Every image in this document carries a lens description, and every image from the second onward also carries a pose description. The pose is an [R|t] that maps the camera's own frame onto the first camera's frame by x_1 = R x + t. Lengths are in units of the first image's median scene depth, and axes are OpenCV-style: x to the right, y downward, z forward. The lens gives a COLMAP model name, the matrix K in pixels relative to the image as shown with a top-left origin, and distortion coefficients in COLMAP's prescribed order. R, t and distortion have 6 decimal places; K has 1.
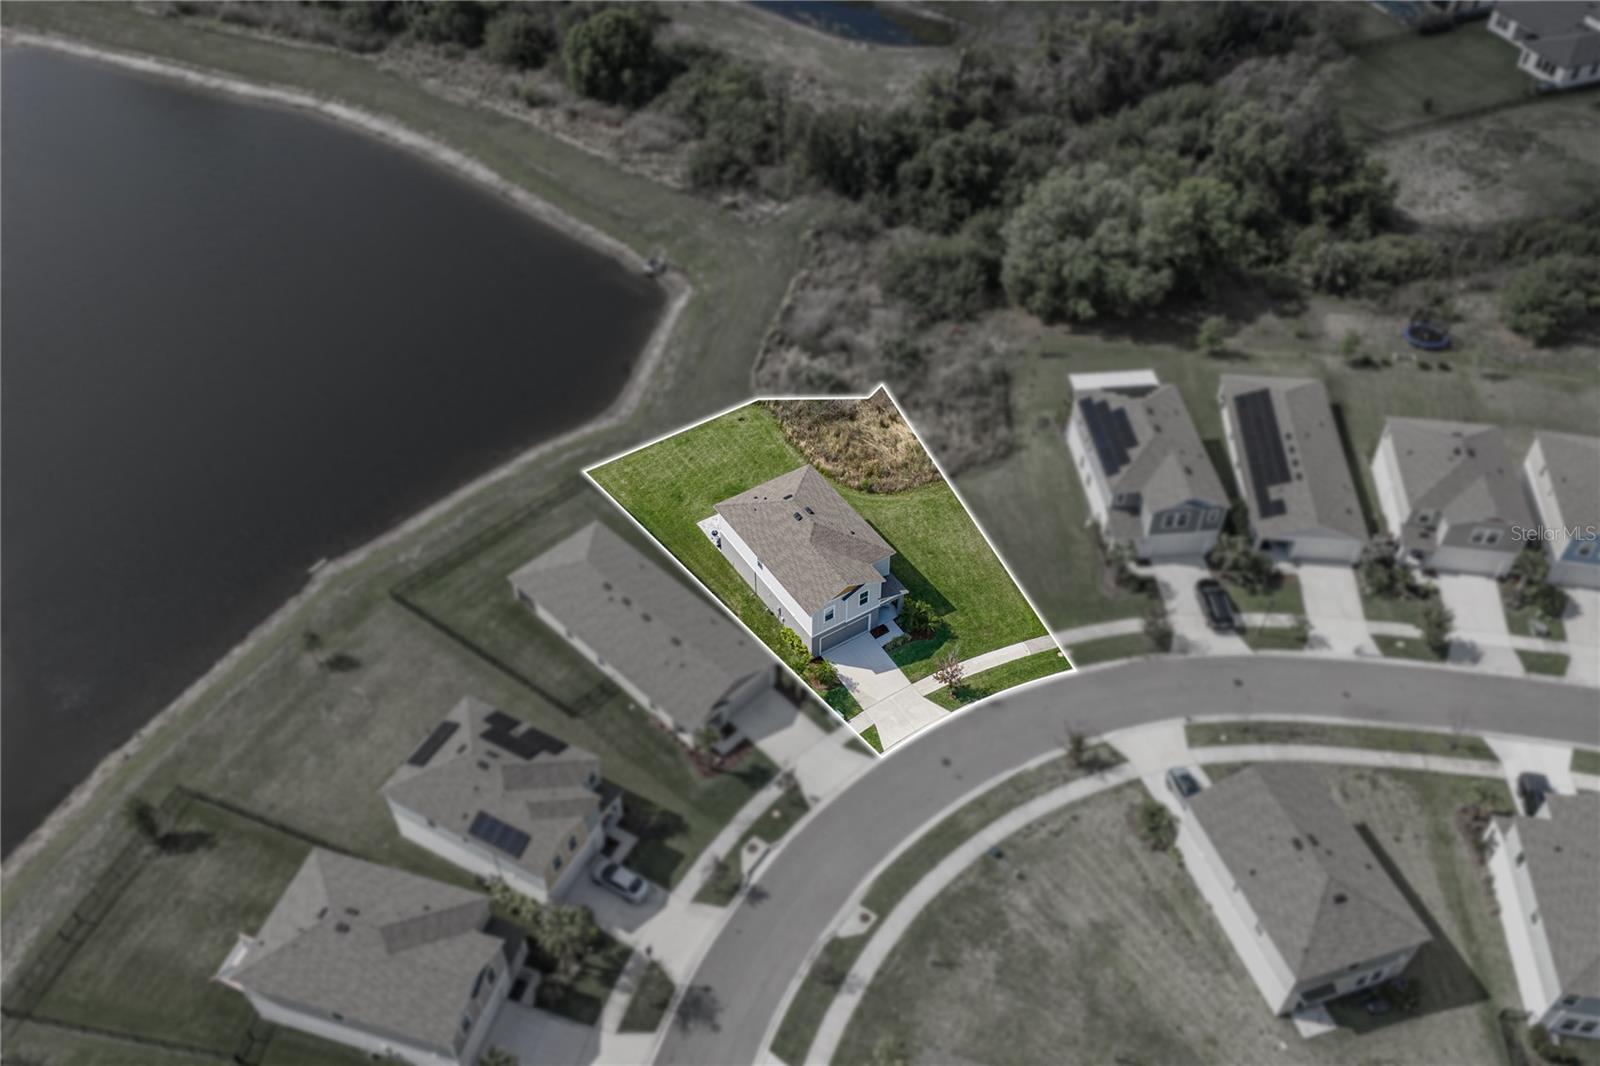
lens RADIAL K [[1319.6, 0, 800.0], [0, 1319.6, 533.0], [0, 0, 1]] dist [0.029519, -0.005760]
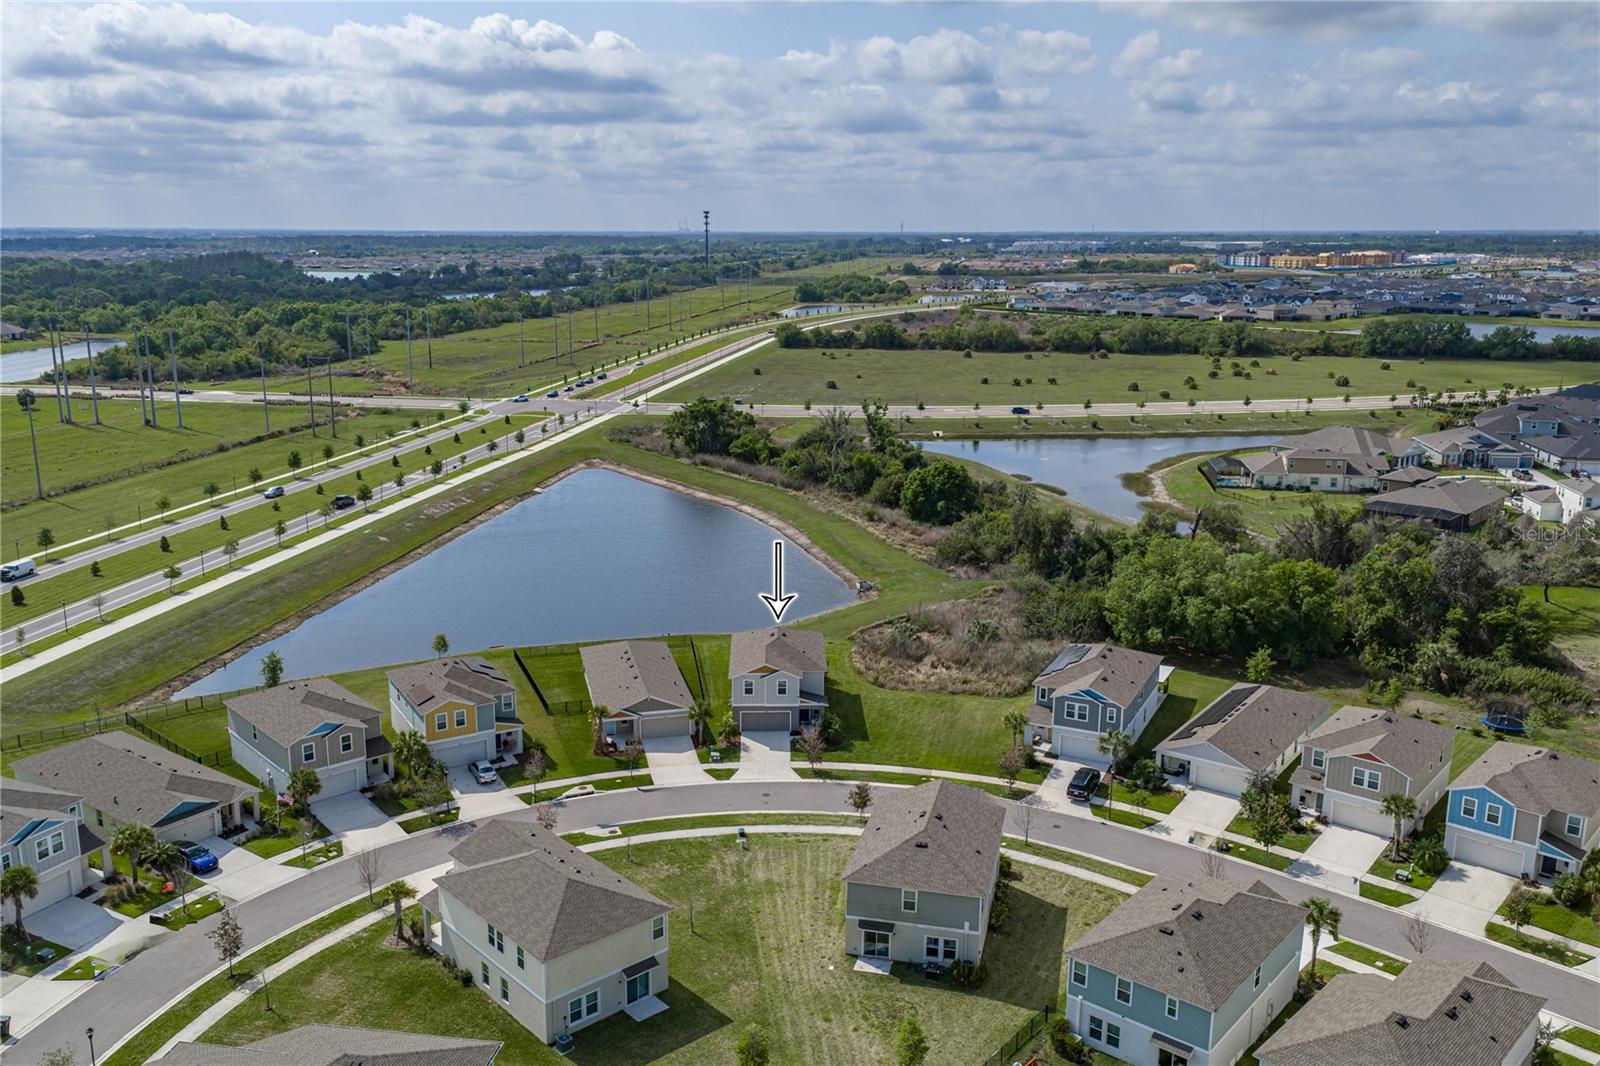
lens RADIAL K [[1319.6, 0, 800.0], [0, 1319.6, 533.0], [0, 0, 1]] dist [0.029519, -0.005760]
pose [[0.854950, 0.118785, -0.504927, 0.624574], [-0.366085, 0.827802, -0.425118, 0.417803], [0.367482, 0.548300, 0.751215, 0.008293]]
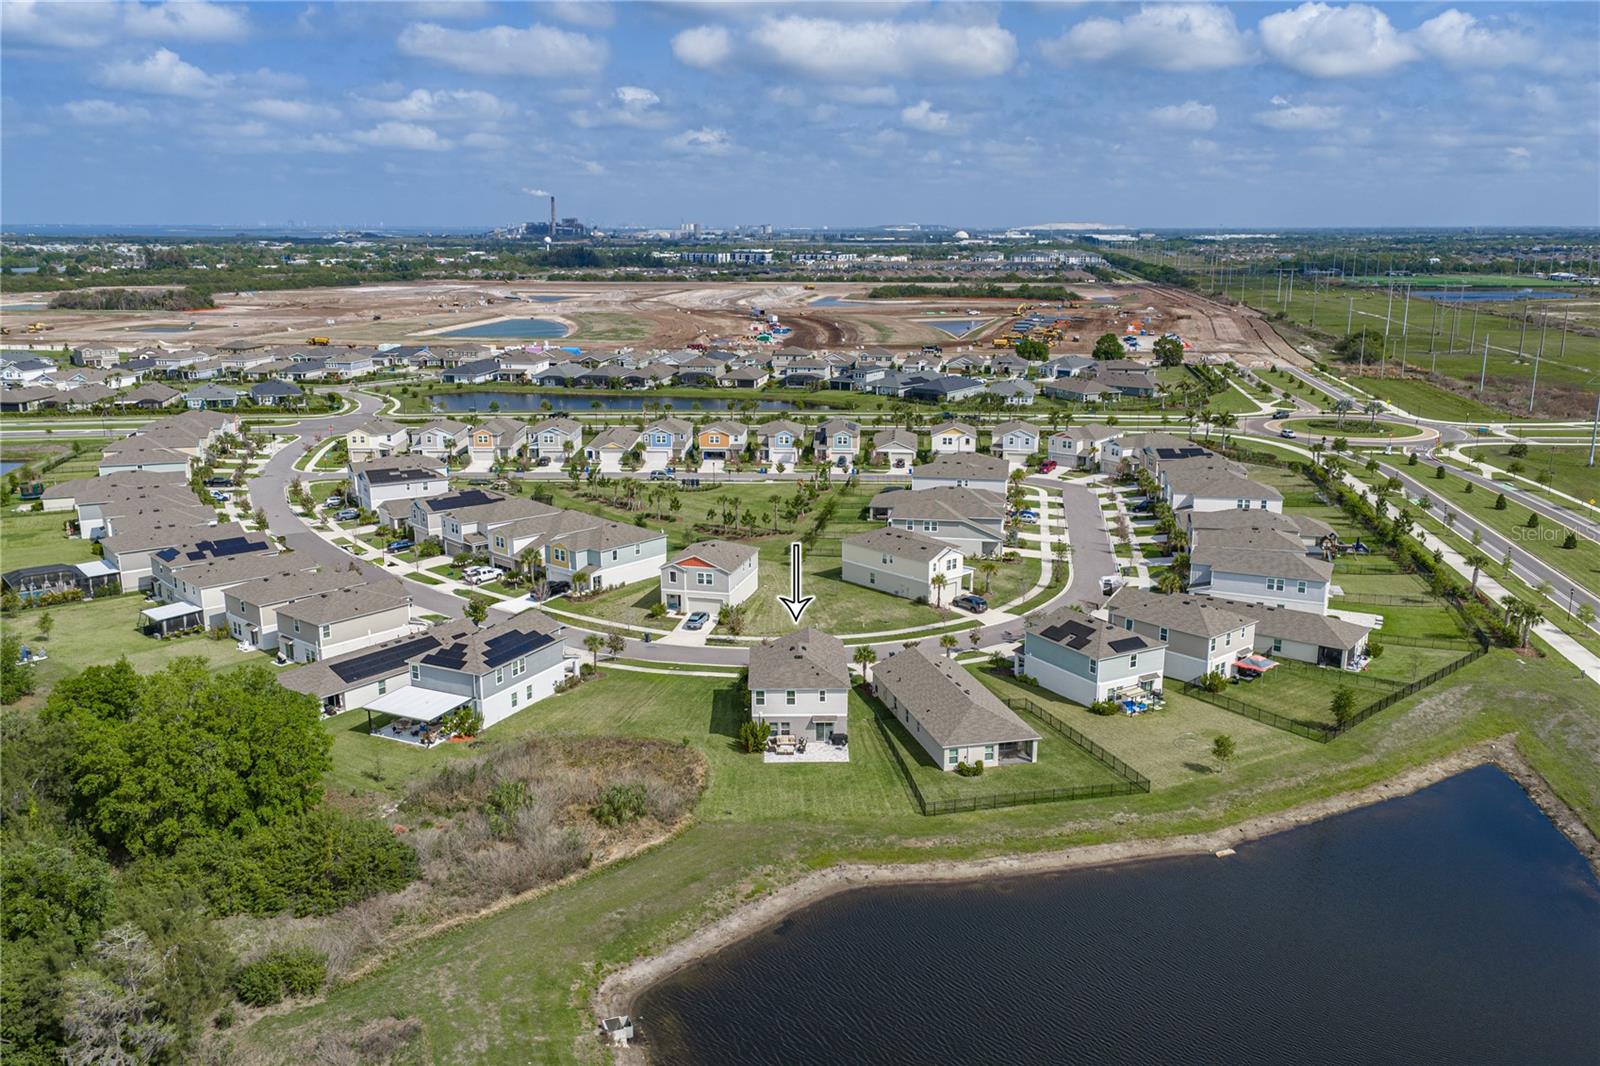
lens RADIAL K [[1332.0, 0, 792.6], [0, 1332.0, 541.0], [0, 0, 1]] dist [0.036489, -0.014261]
pose [[-0.850024, -0.119618, 0.512982, -0.585826], [0.370784, 0.555846, 0.744012, -0.946539], [-0.374136, 0.822634, -0.428130, 1.394175]]
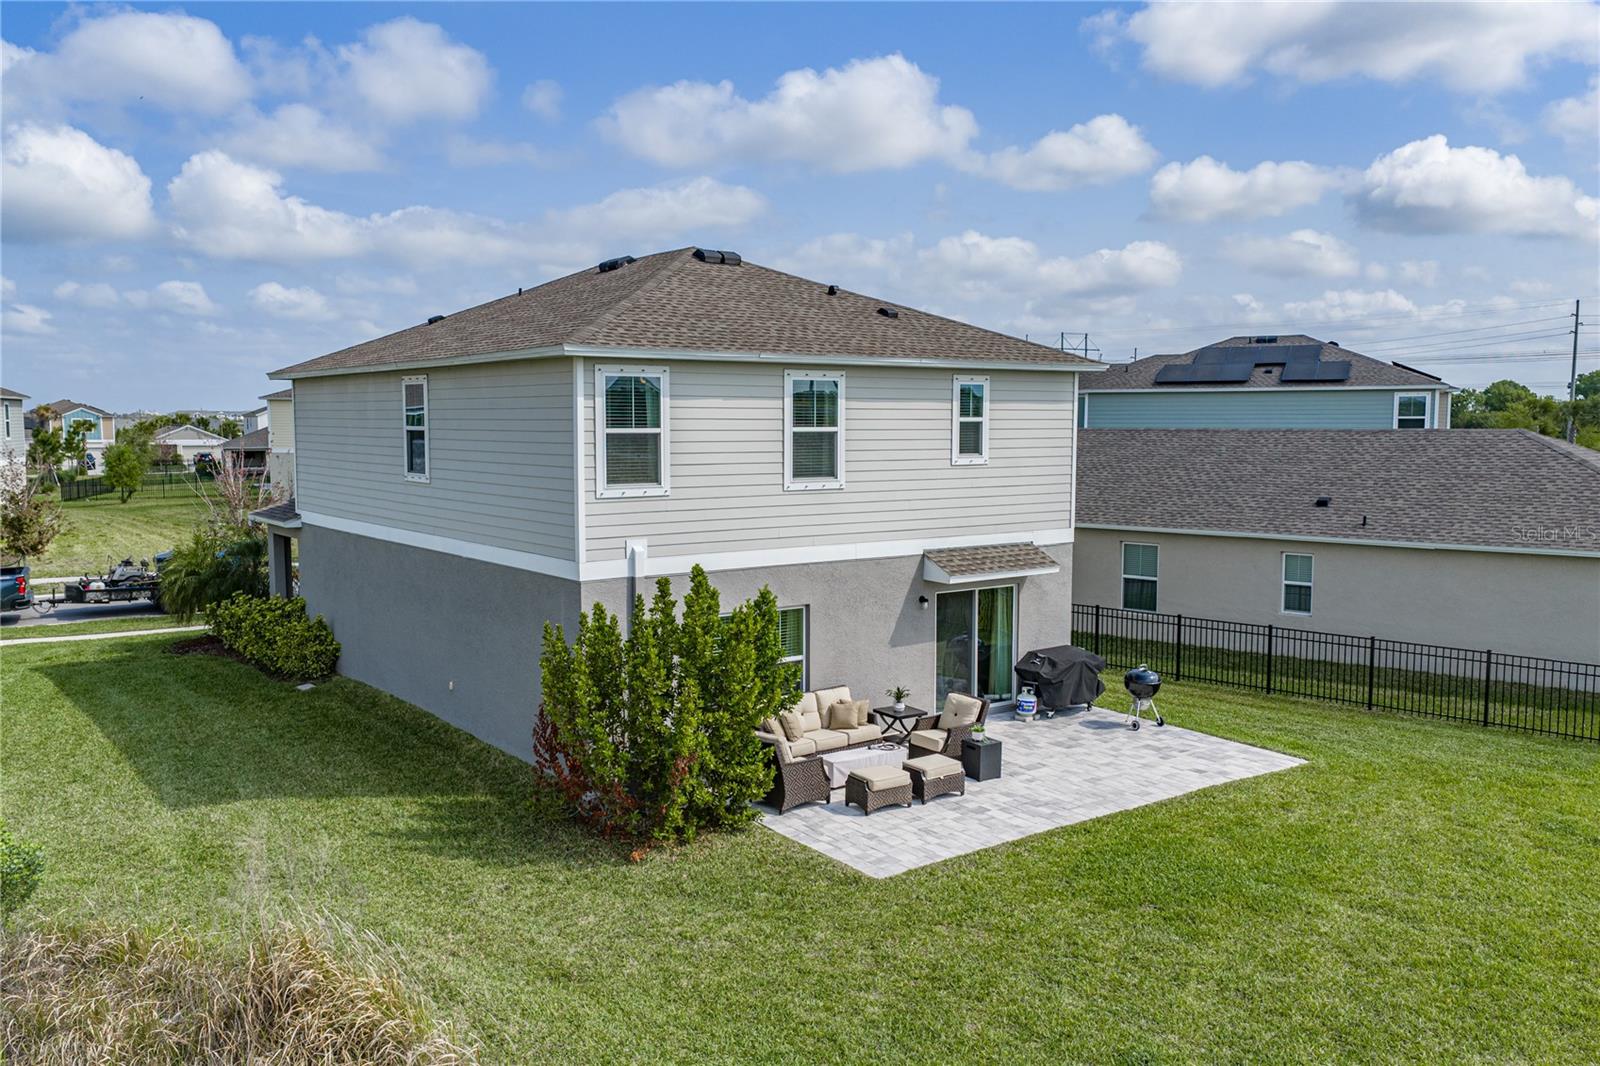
lens RADIAL K [[1319.6, 0, 800.0], [0, 1319.6, 533.0], [0, 0, 1]] dist [0.029519, -0.005760]
pose [[-0.998250, 0.010941, -0.058113, -0.008999], [-0.037117, 0.649098, 0.759799, -0.150221], [0.046034, 0.760626, -0.647556, 1.137565]]
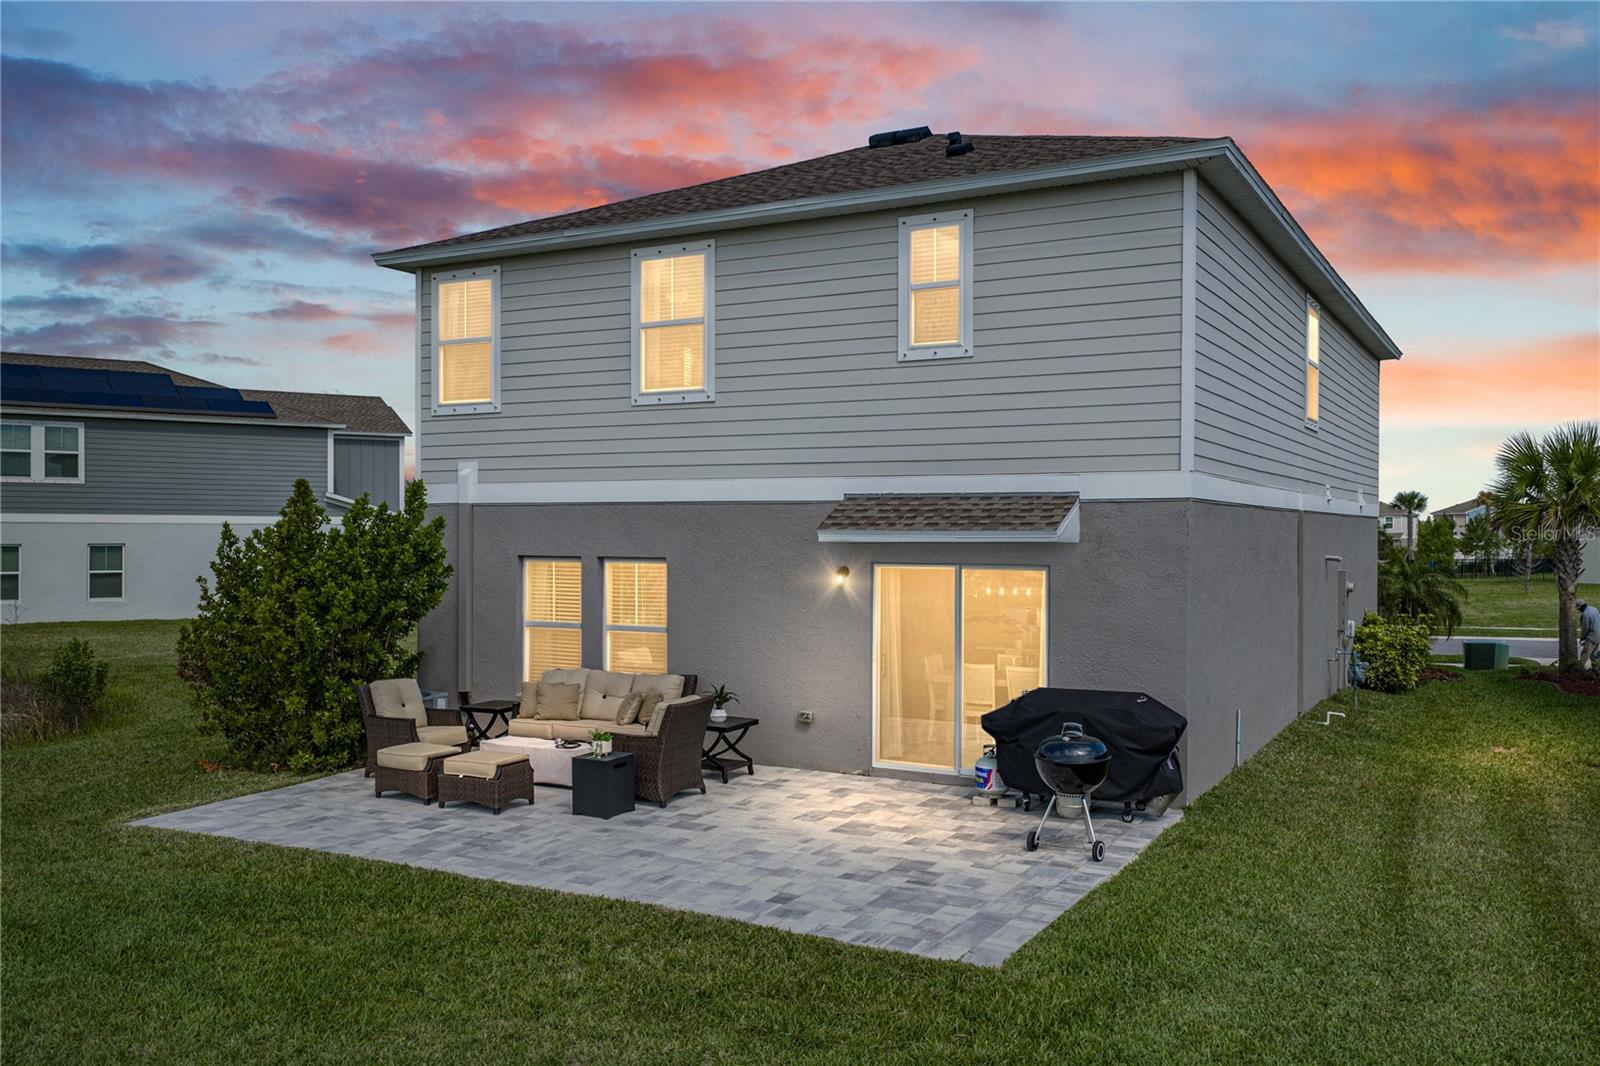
lens RADIAL K [[1319.6, 0, 800.0], [0, 1319.6, 533.0], [0, 0, 1]] dist [0.029519, -0.005760]
pose [[-0.468493, 0.003893, 0.883459, -0.135901], [0.619268, 0.714649, 0.325244, -0.051392], [-0.630097, 0.699472, -0.337219, 1.068287]]
